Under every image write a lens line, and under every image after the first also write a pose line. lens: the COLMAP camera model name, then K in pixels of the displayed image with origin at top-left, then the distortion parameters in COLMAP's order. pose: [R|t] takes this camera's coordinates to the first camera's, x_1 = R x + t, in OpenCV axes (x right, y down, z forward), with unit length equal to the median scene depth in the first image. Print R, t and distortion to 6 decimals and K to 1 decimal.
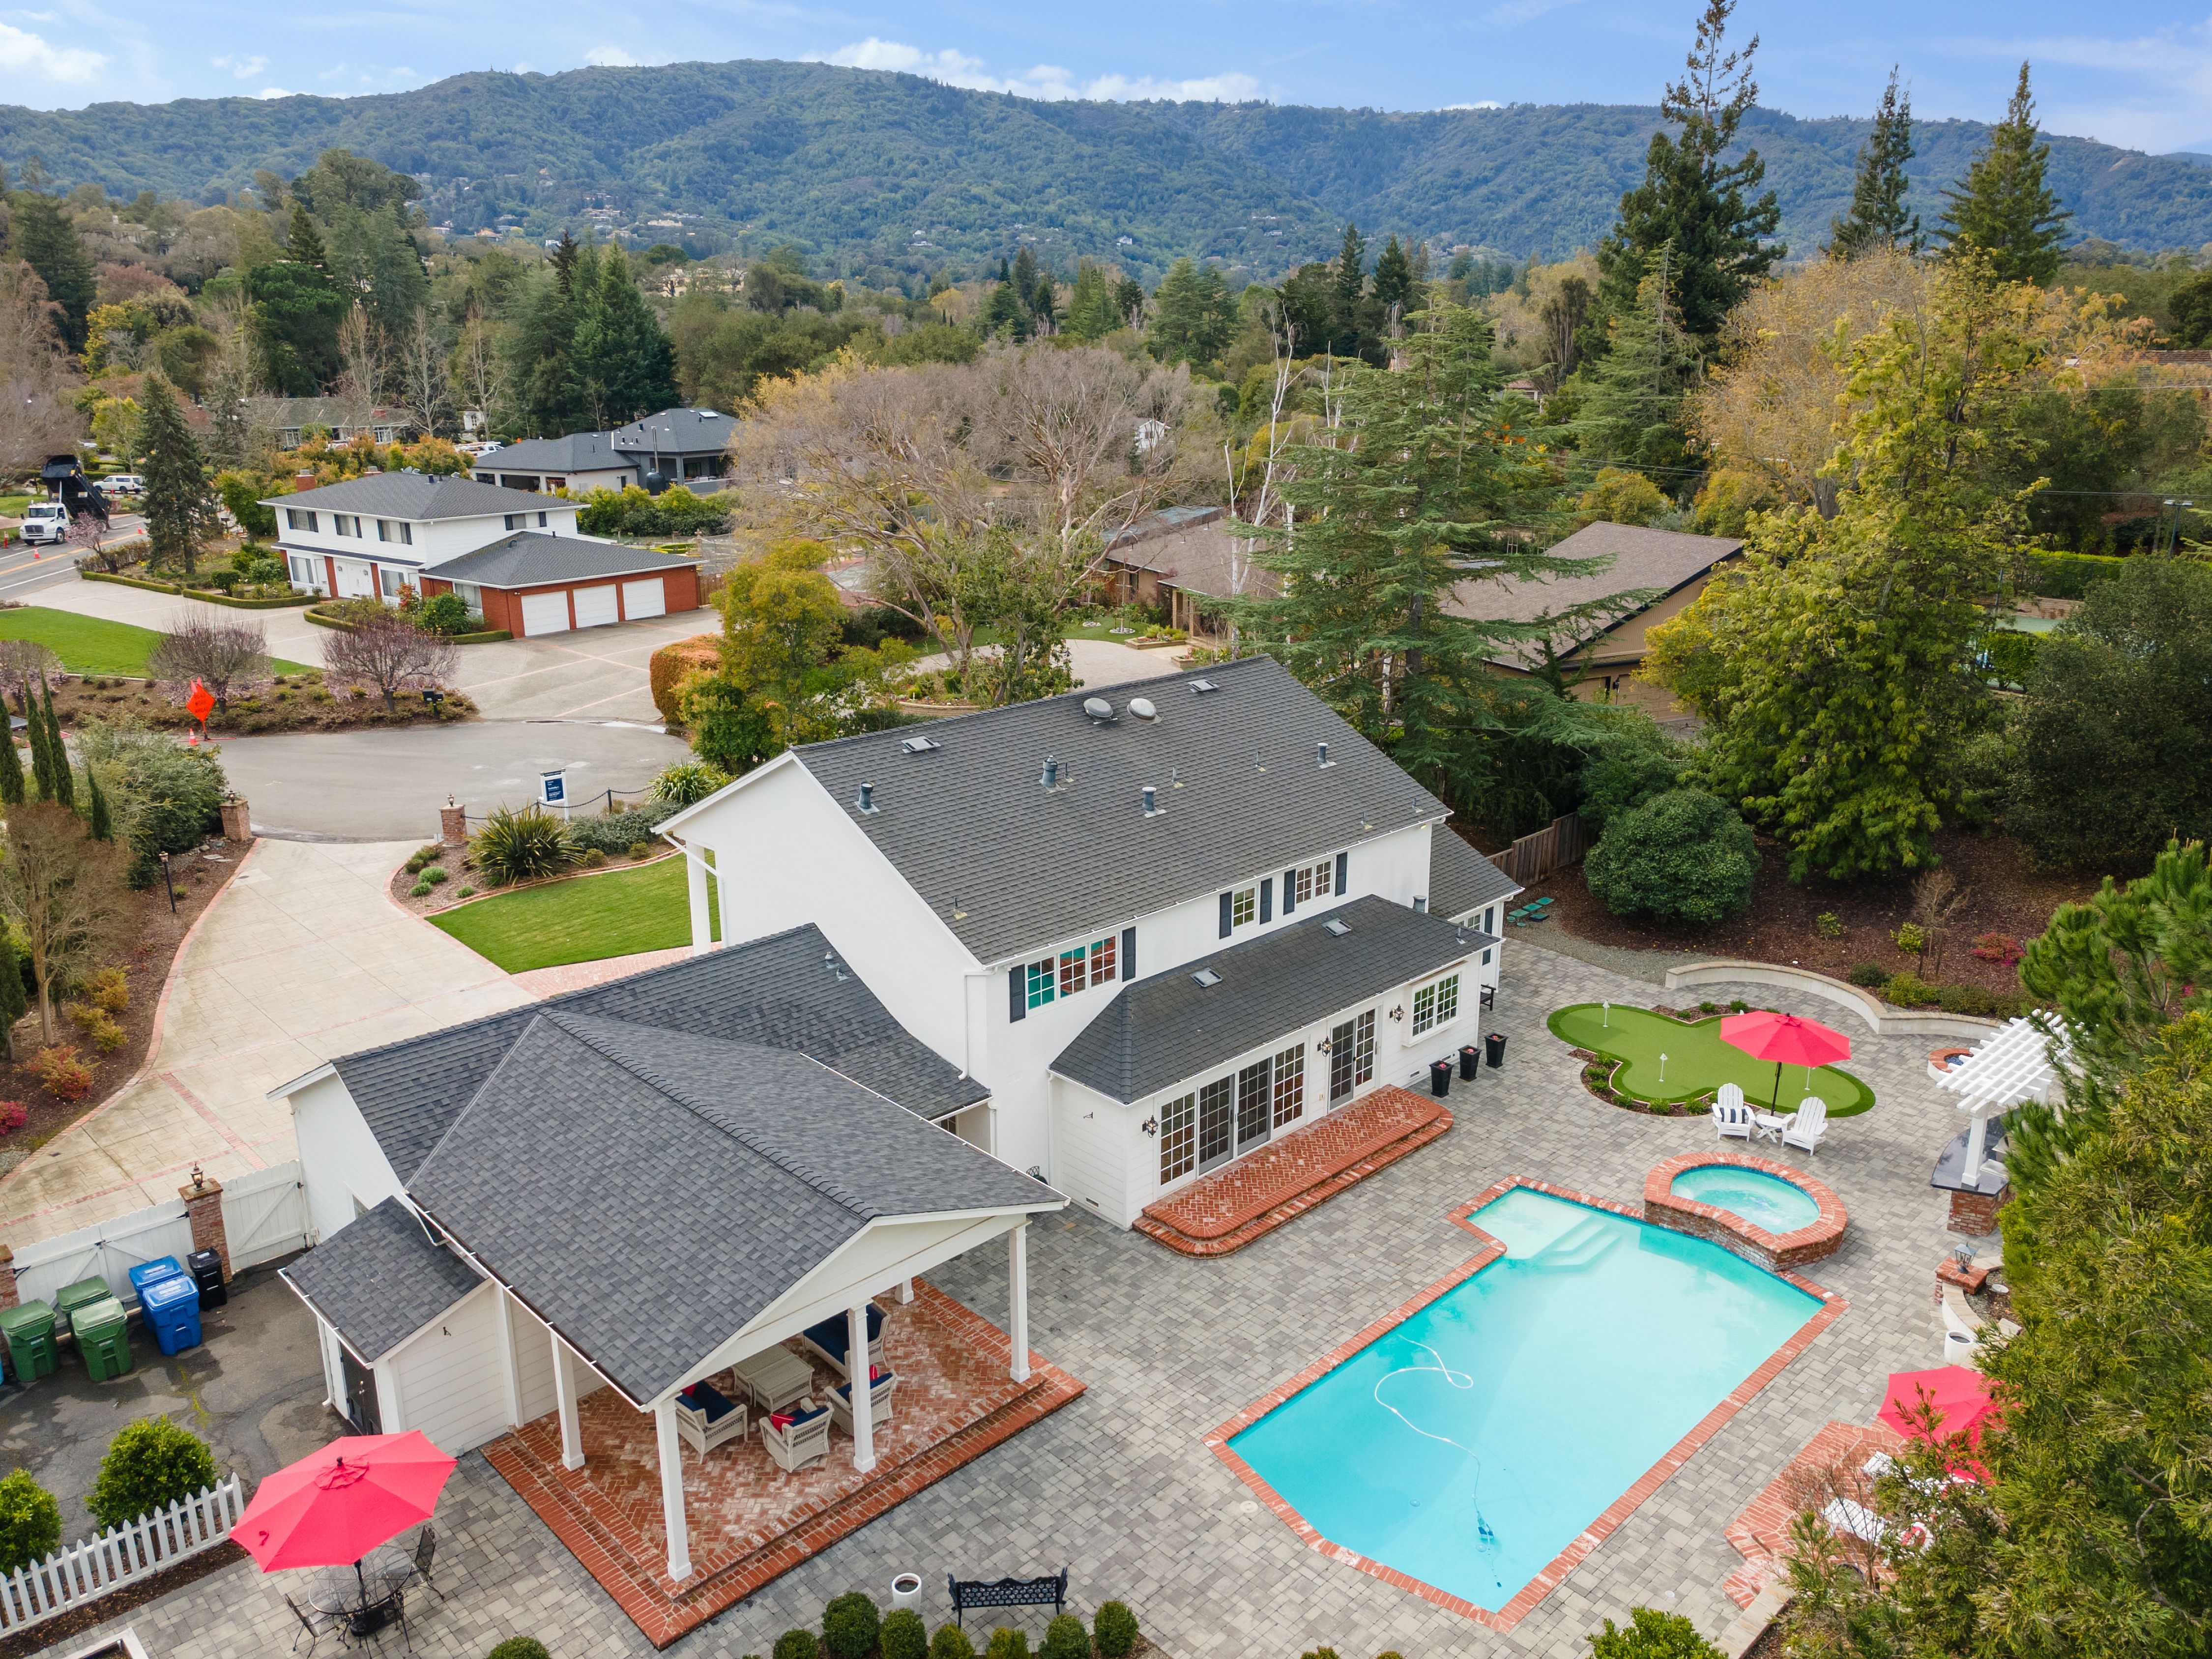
lens RADIAL K [[1599.1, 0, 1106.0], [0, 1599.1, 829.5], [0, 0, 1]] dist [0.051765, -0.003853]
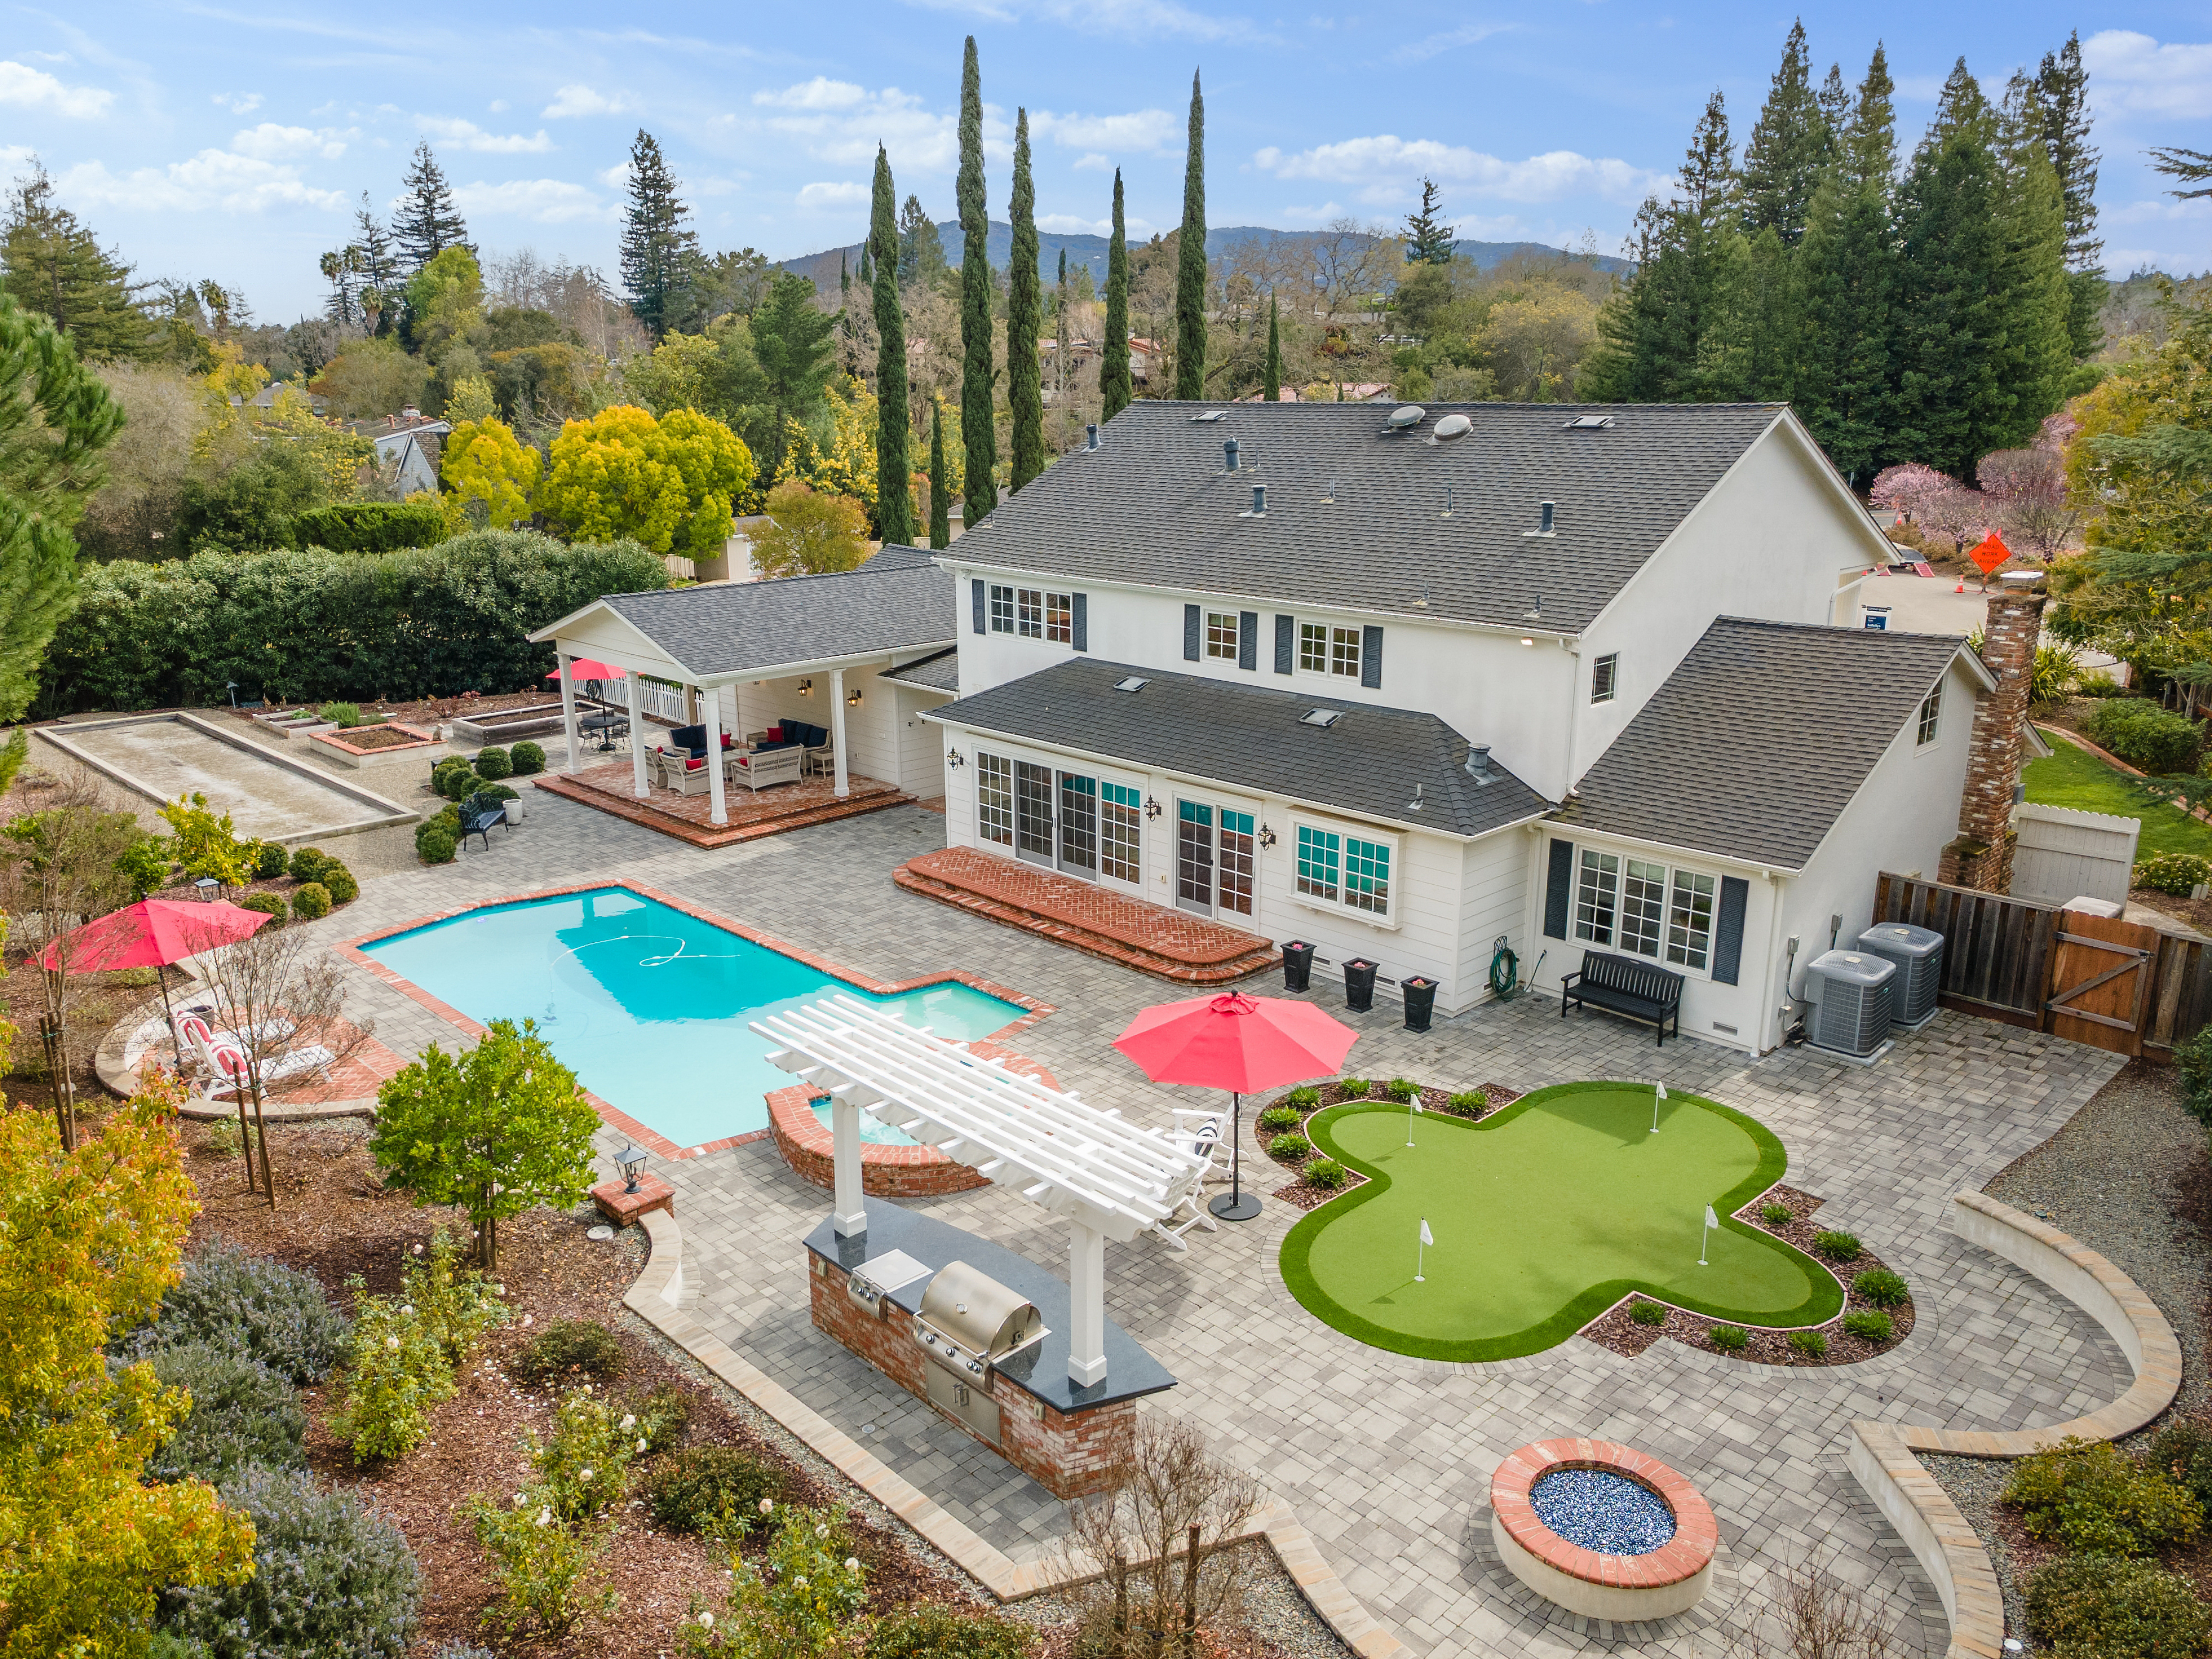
lens RADIAL K [[1599.1, 0, 1106.0], [0, 1599.1, 829.5], [0, 0, 1]] dist [0.051765, -0.003853]
pose [[0.011165, 0.269406, -0.962962, 0.875937], [-0.284902, 0.923963, 0.255192, -0.050632], [0.958492, 0.271500, 0.087070, 0.875118]]
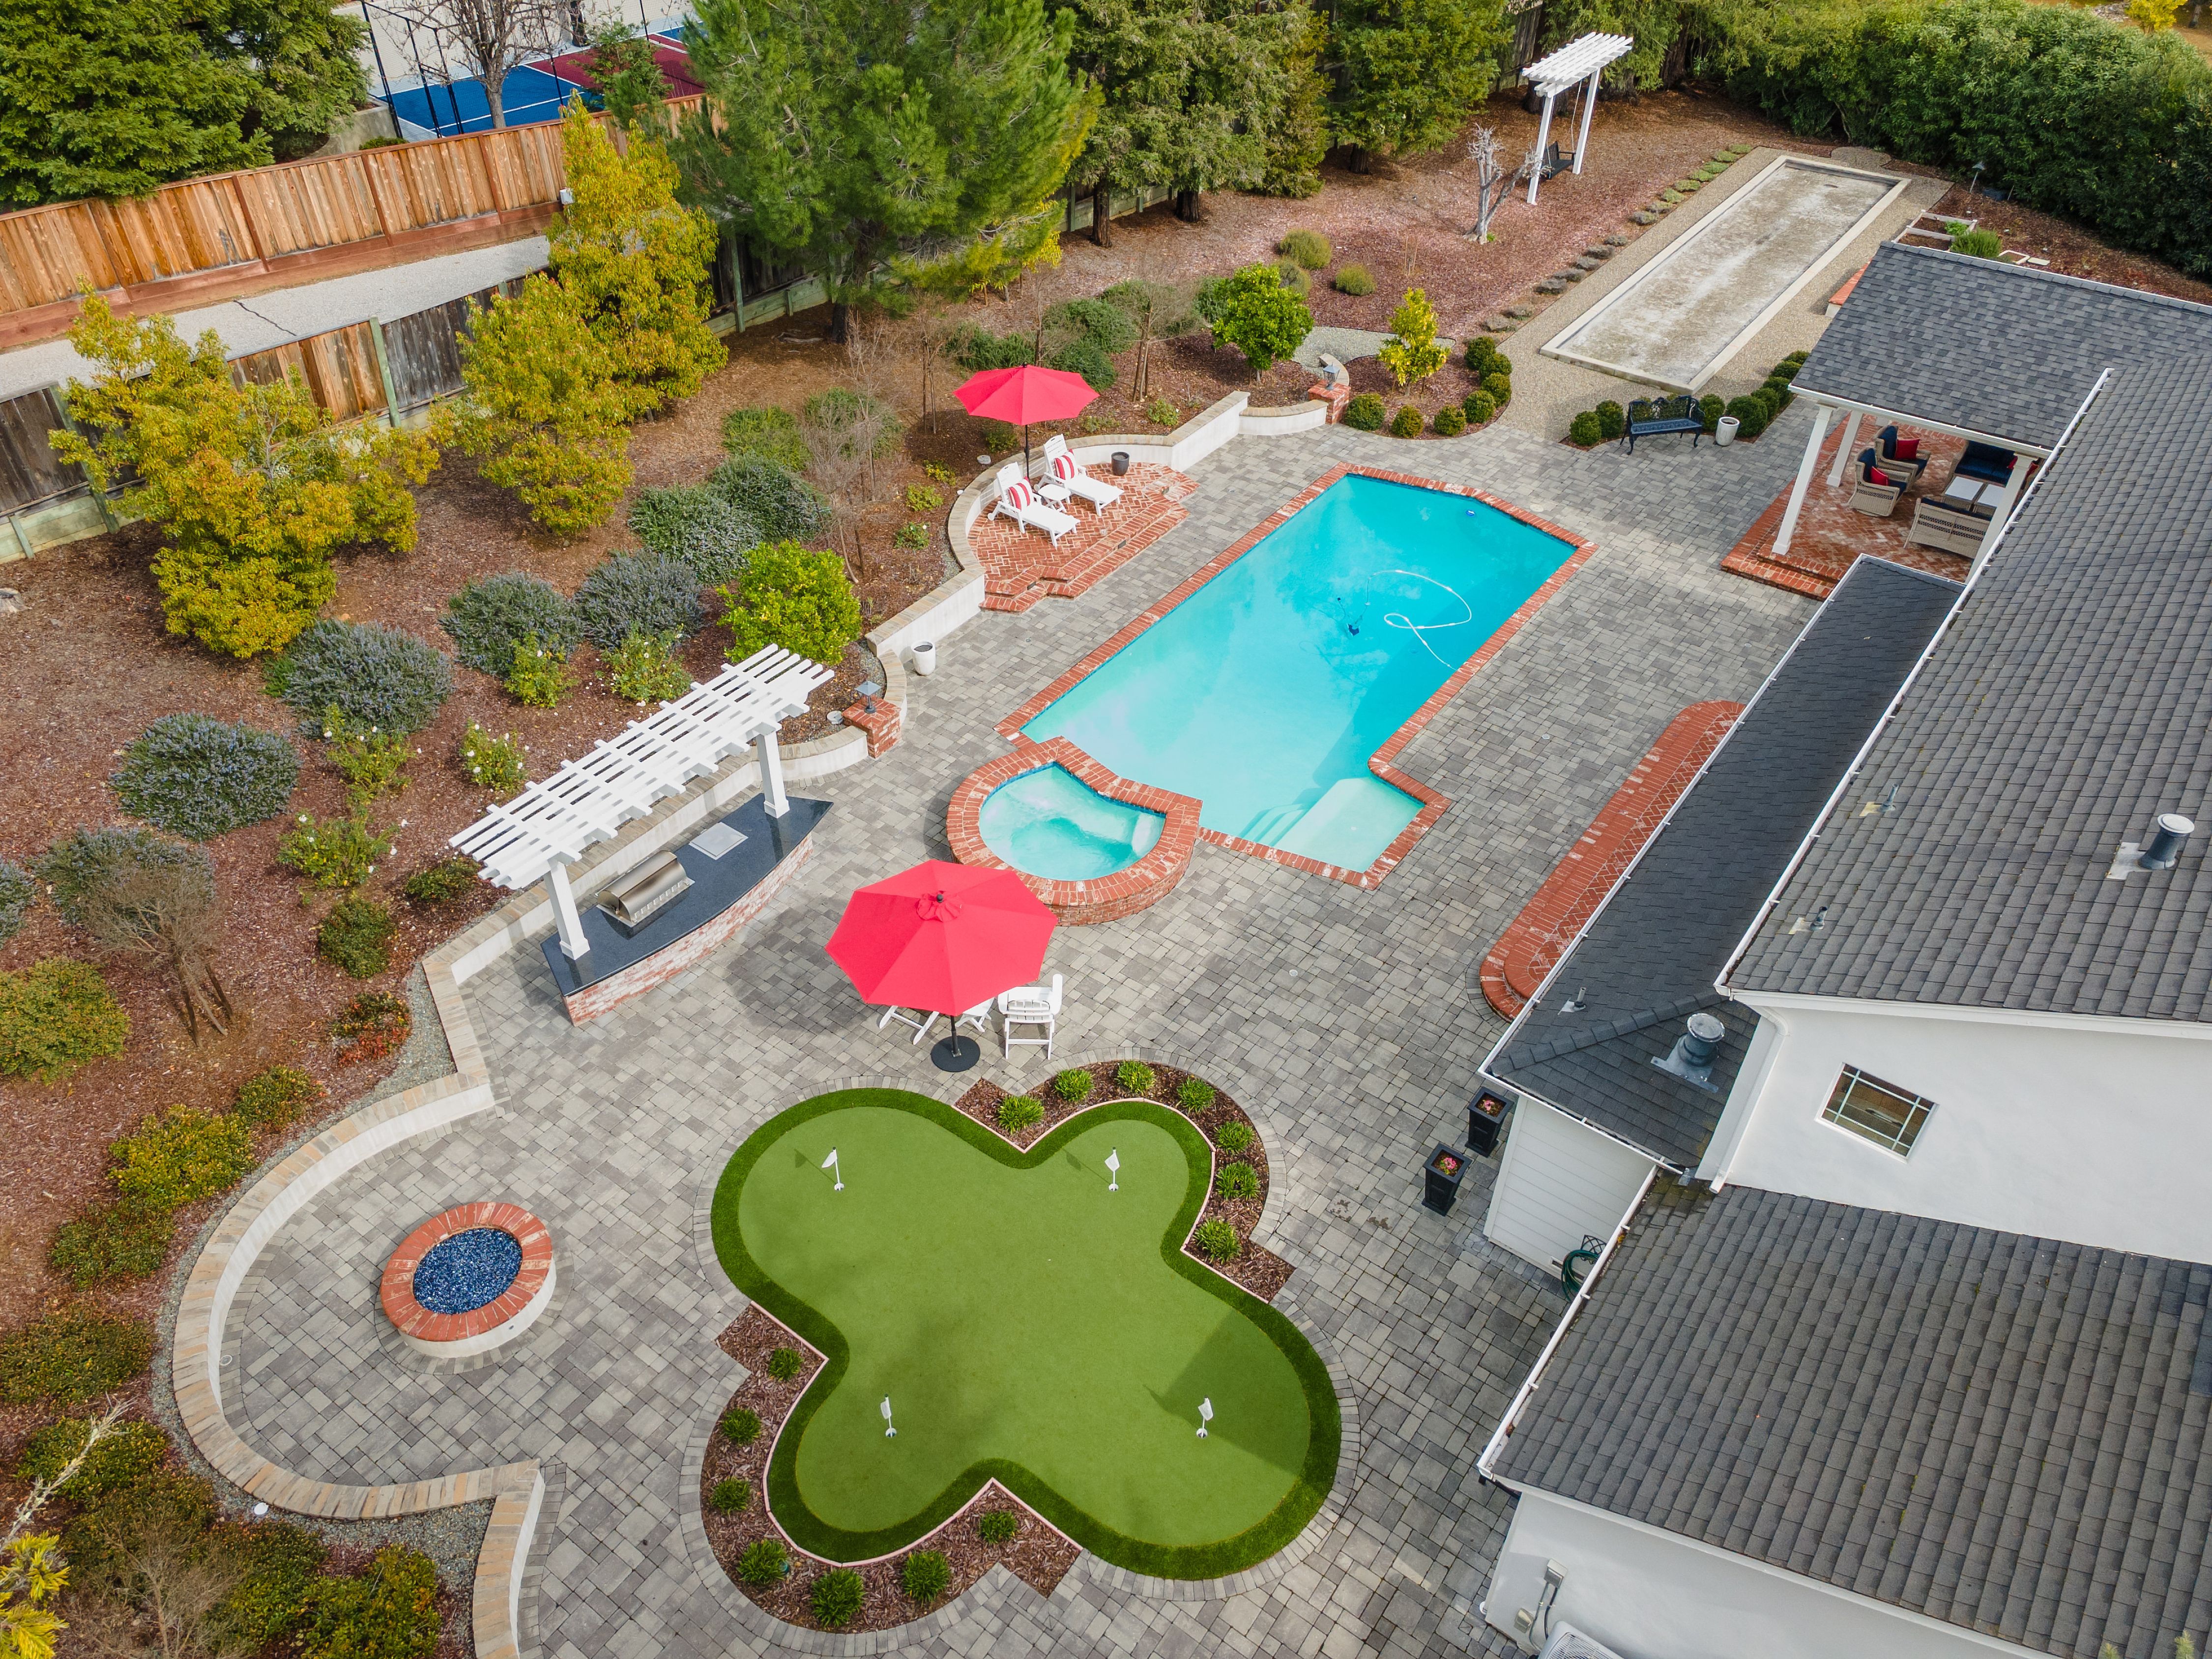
lens RADIAL K [[1599.1, 0, 1106.0], [0, 1599.1, 829.5], [0, 0, 1]] dist [0.051765, -0.003853]
pose [[-0.985015, 0.105535, -0.136413, 0.426355], [-0.057426, 0.545120, 0.836389, -0.339264], [0.162630, 0.831689, -0.530891, 1.237385]]
